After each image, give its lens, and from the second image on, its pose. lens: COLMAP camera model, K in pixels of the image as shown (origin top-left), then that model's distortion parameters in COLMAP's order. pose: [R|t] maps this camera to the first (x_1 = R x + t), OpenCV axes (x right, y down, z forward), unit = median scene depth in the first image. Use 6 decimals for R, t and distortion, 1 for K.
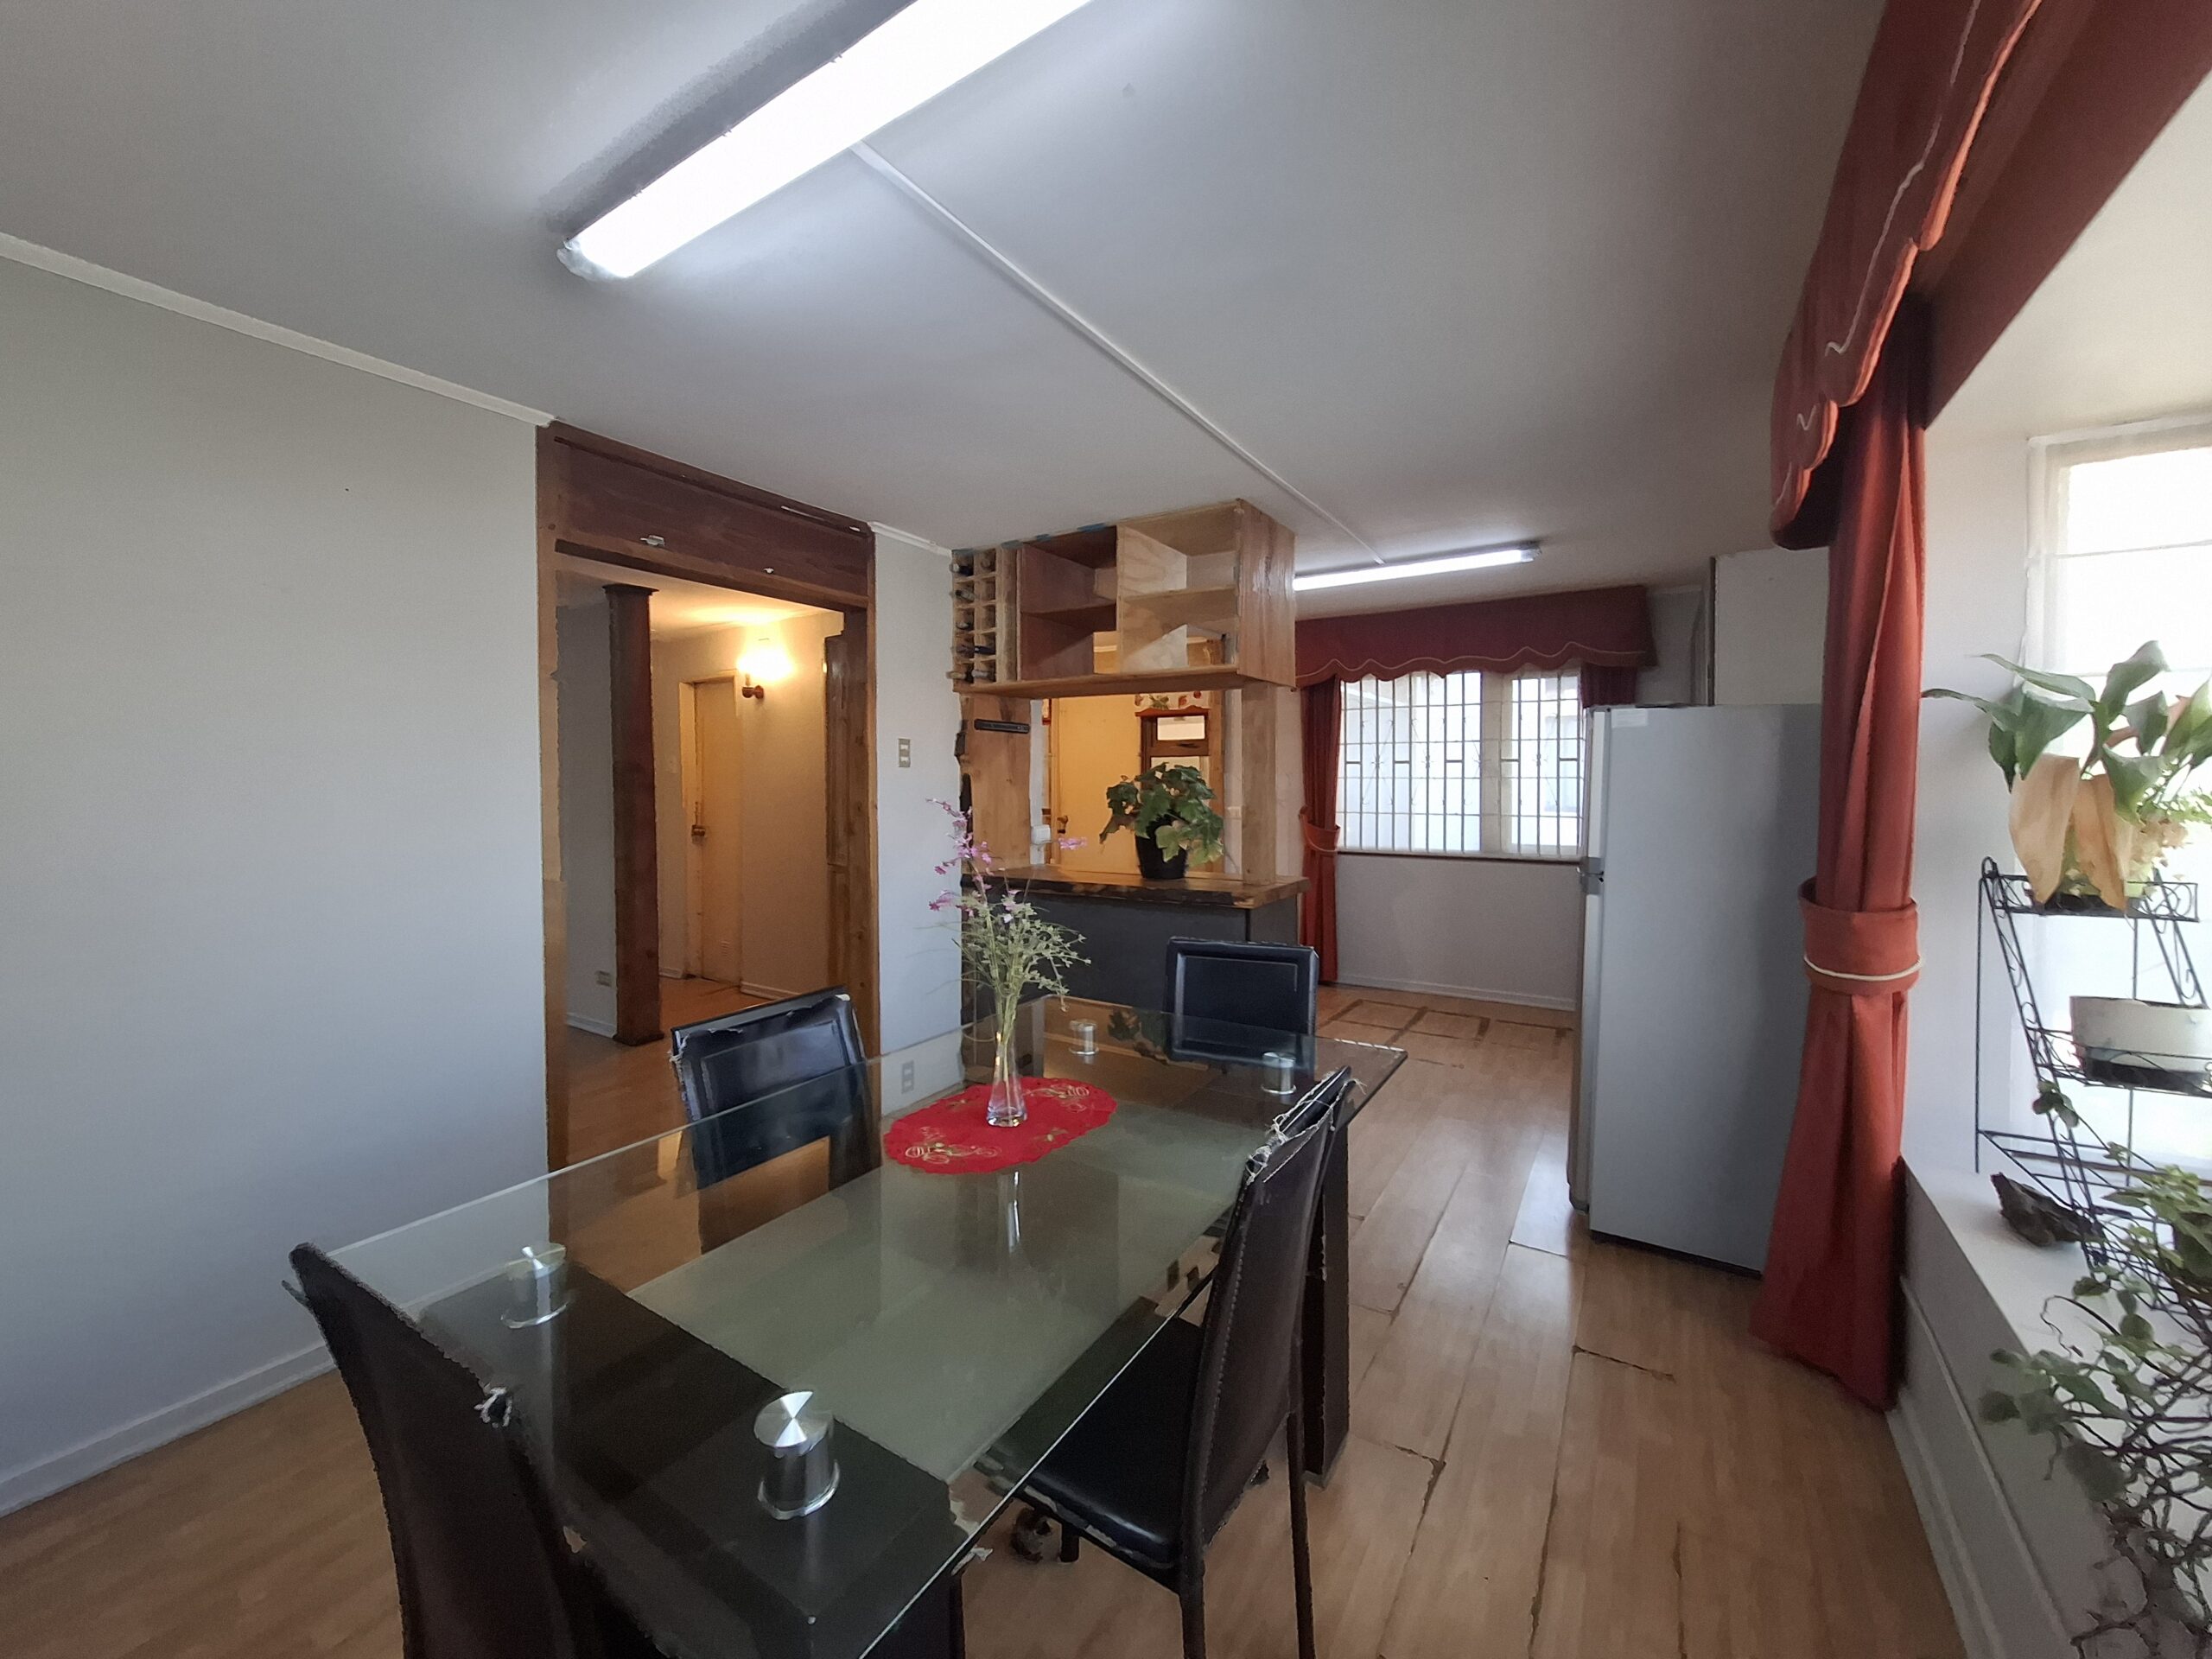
lens RADIAL K [[869.5, 0, 1101.4], [0, 869.5, 795.9], [0, 0, 1]] dist [0.001361, 0.000155]
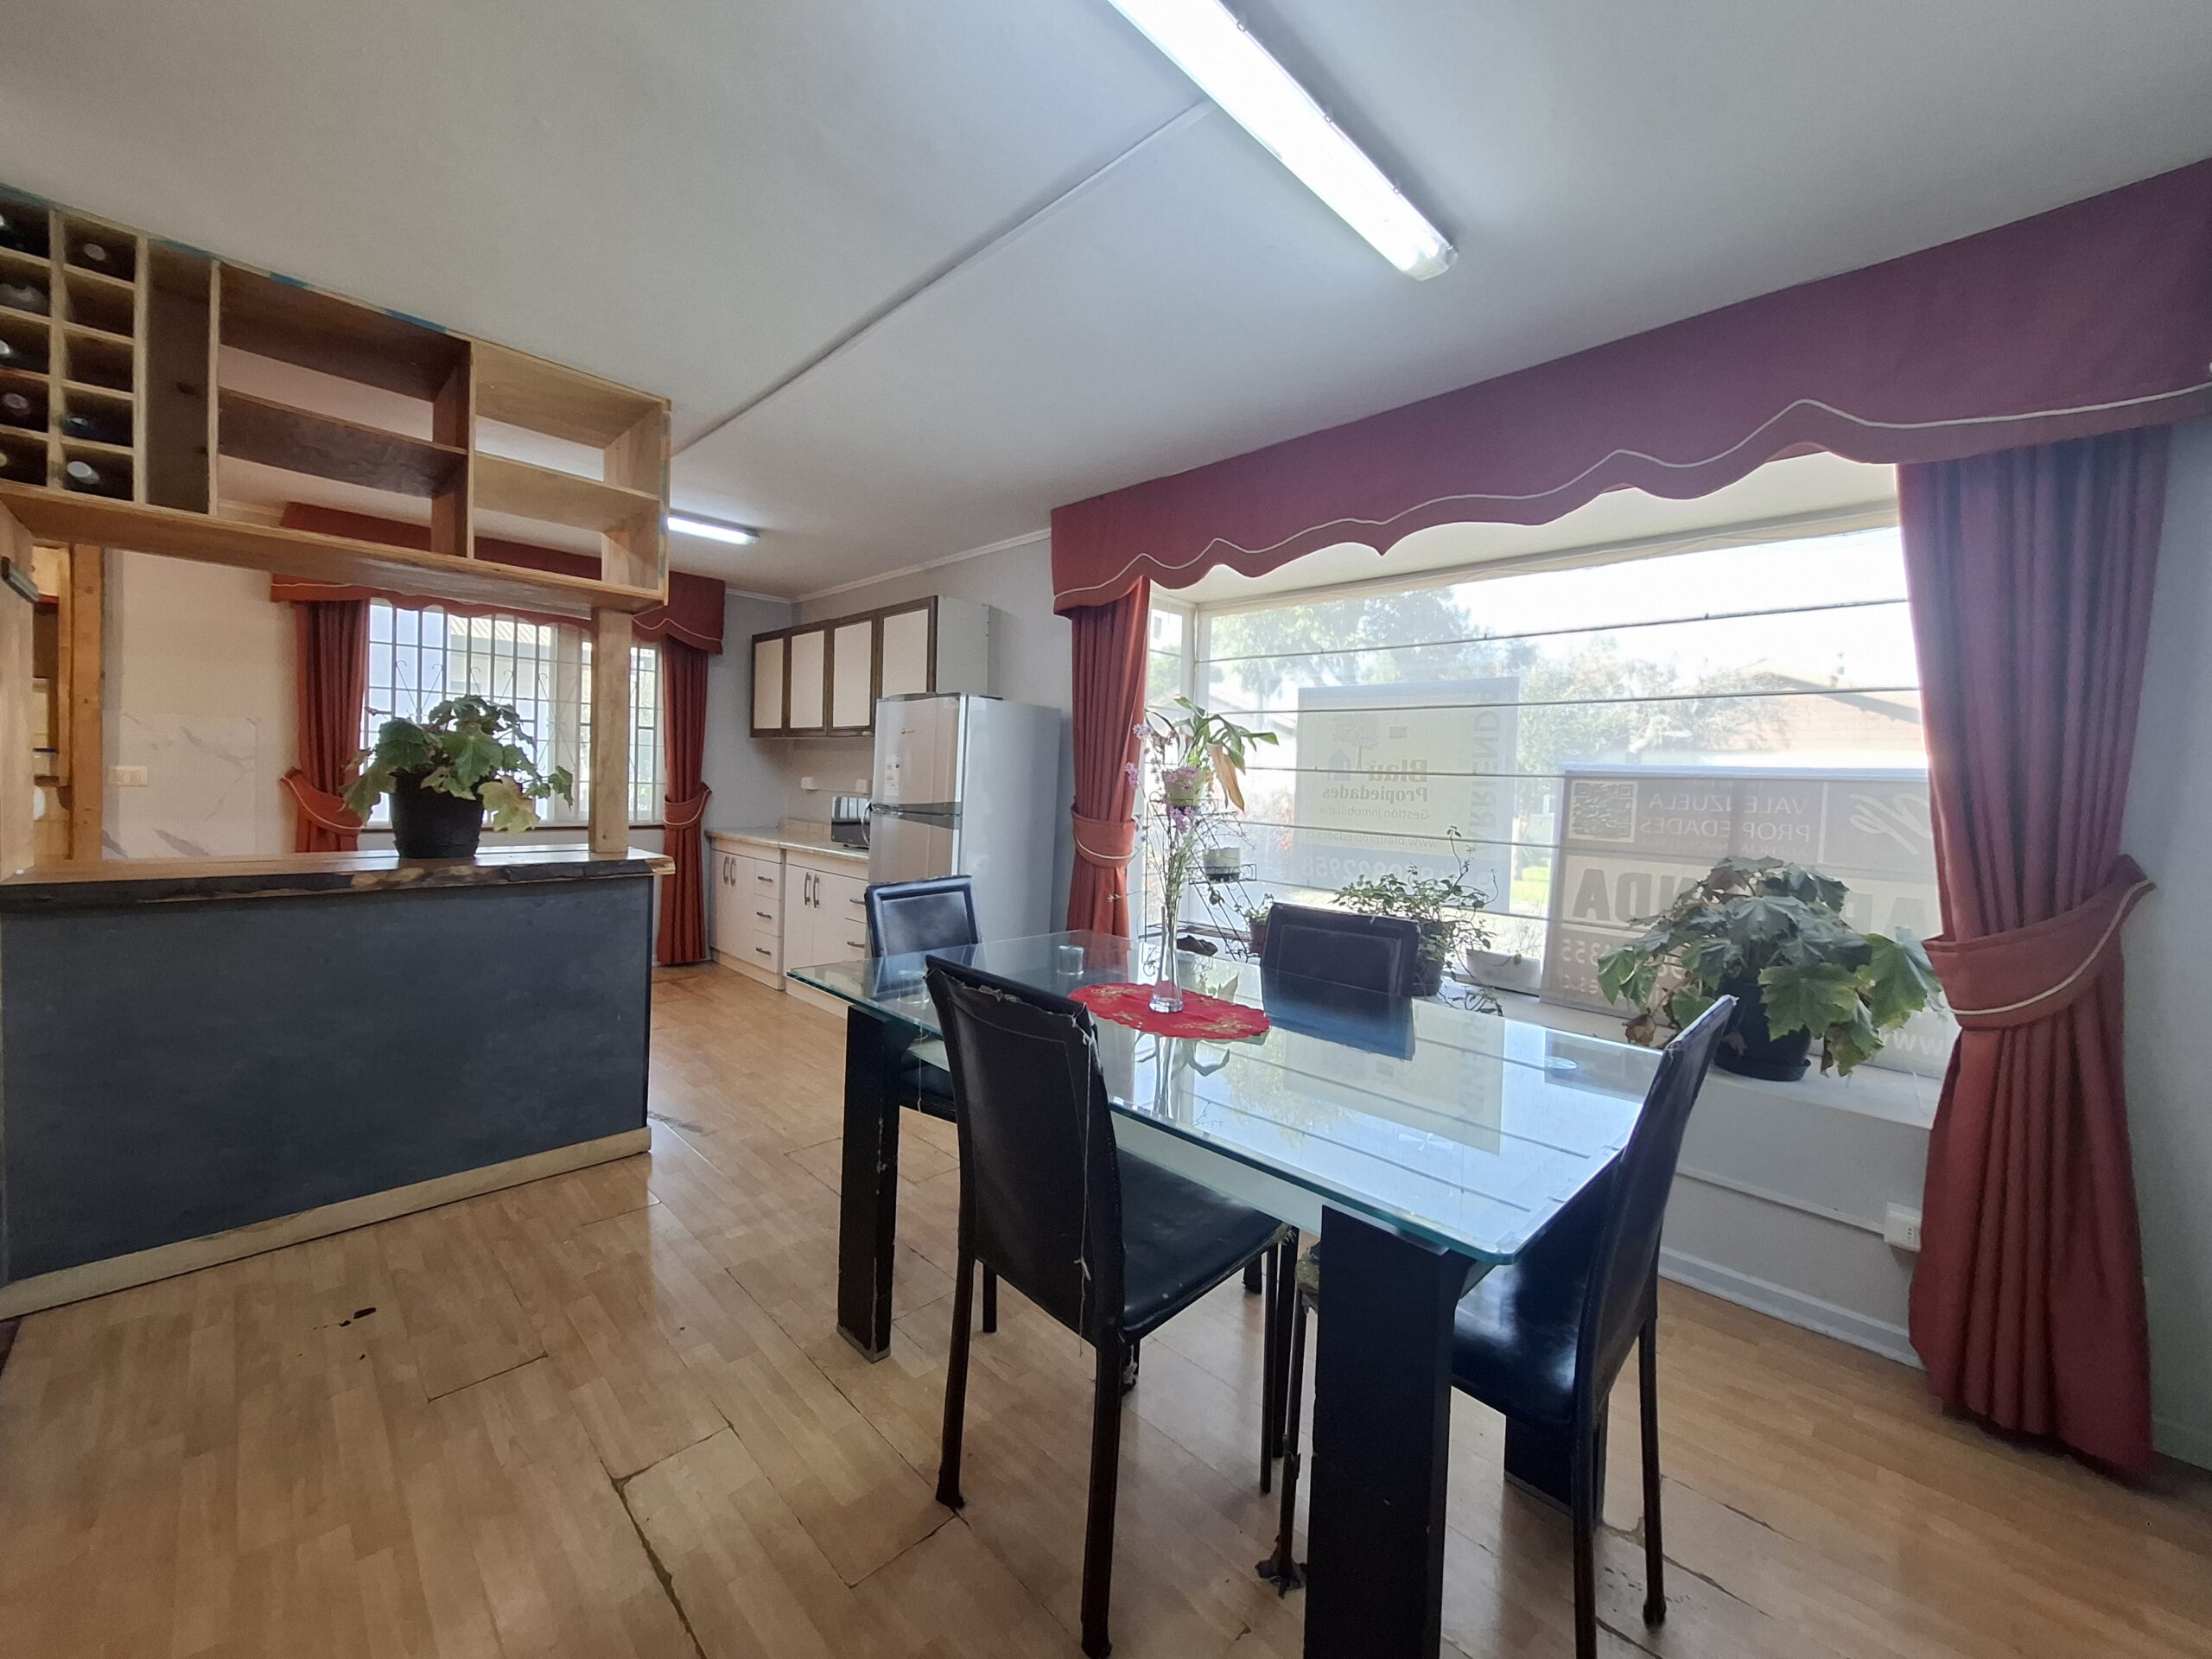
lens RADIAL K [[869.5, 0, 1101.4], [0, 869.5, 795.9], [0, 0, 1]] dist [0.001361, 0.000155]
pose [[0.210752, -0.016226, 0.977405, -0.501790], [-0.010836, 0.999762, 0.018934, 0.021775], [-0.977479, -0.014582, 0.210526, 0.326100]]
